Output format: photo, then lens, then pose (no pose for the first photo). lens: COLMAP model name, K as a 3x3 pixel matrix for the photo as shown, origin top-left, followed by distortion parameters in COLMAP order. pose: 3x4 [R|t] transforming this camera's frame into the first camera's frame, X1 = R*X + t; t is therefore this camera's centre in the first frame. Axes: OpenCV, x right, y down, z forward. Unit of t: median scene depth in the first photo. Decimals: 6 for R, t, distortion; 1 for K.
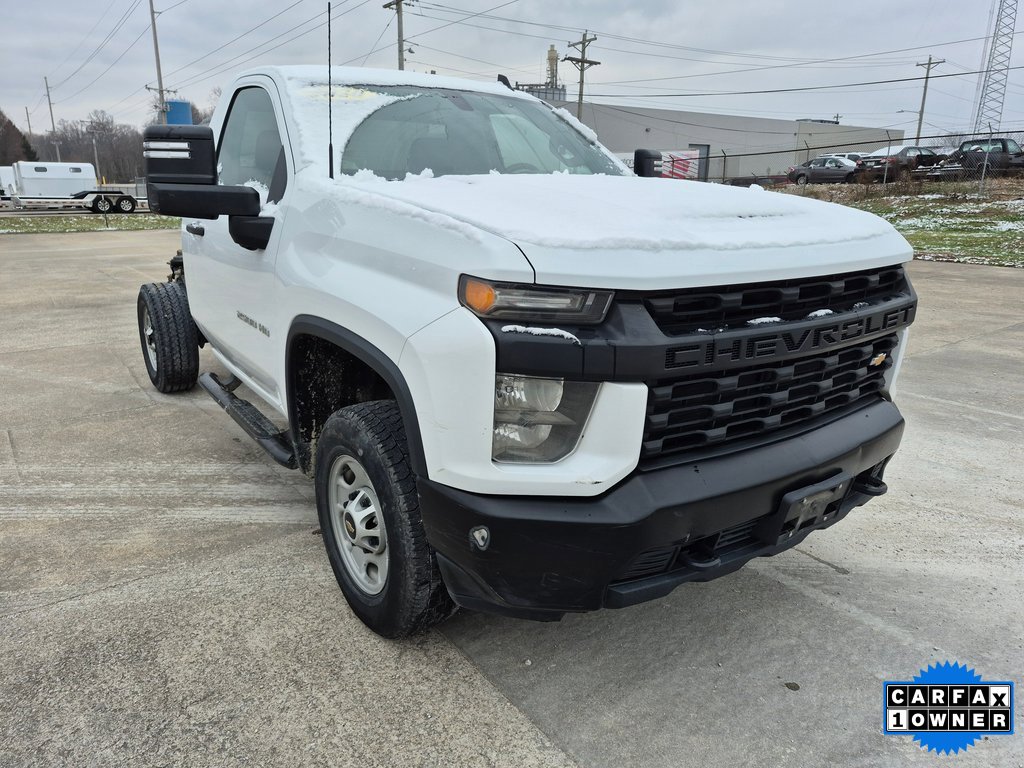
lens RADIAL K [[681.2, 0, 497.3], [0, 681.2, 387.4], [0, 0, 1]] dist [-0.002971, -0.001405]
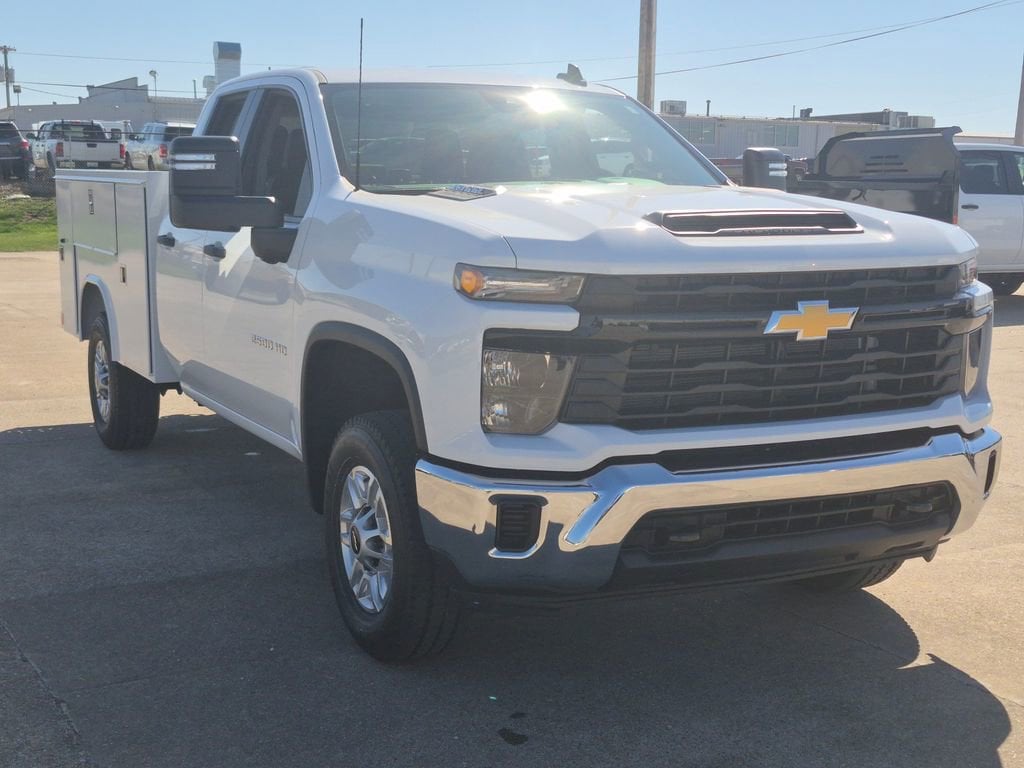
lens RADIAL K [[1496.9, 0, 512.0], [0, 1496.9, 384.0], [0, 0, 1]] dist [-0.021554, -0.009788]
pose [[0.987814, 0.010936, -0.155252, 0.308410], [-0.039096, 0.982979, -0.179512, 0.343463], [0.150646, 0.183394, 0.971428, -0.990133]]
